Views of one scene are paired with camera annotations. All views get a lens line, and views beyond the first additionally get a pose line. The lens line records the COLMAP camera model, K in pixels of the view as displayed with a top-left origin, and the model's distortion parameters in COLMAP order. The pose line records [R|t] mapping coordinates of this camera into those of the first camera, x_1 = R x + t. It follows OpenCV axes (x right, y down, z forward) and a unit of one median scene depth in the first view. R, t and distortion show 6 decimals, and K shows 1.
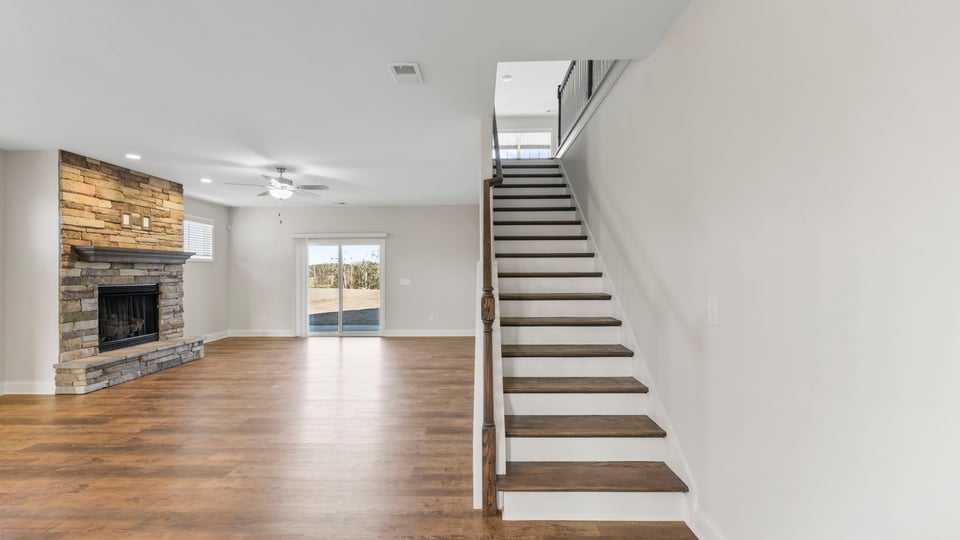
lens RADIAL K [[662.5, 0, 479.5], [0, 662.5, 270.0], [0, 0, 1]] dist [0.006792, 0.003474]
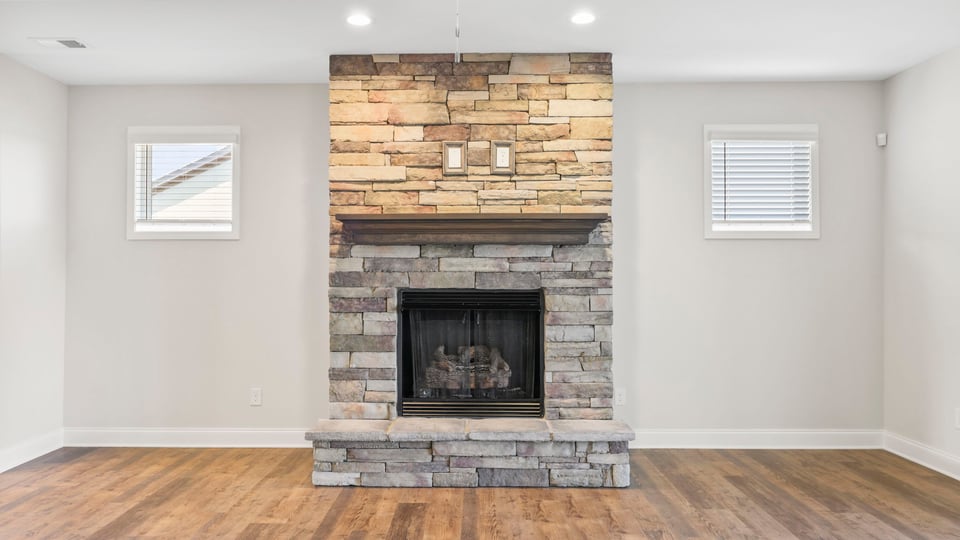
lens RADIAL K [[662.5, 0, 482.3], [0, 662.5, 268.5], [0, 0, 1]] dist [0.006792, 0.003474]
pose [[0.020544, -0.010562, -0.999733, -0.040282], [-0.002784, 0.999940, -0.010622, 0.011944], [0.999785, 0.003001, 0.020513, 1.011771]]
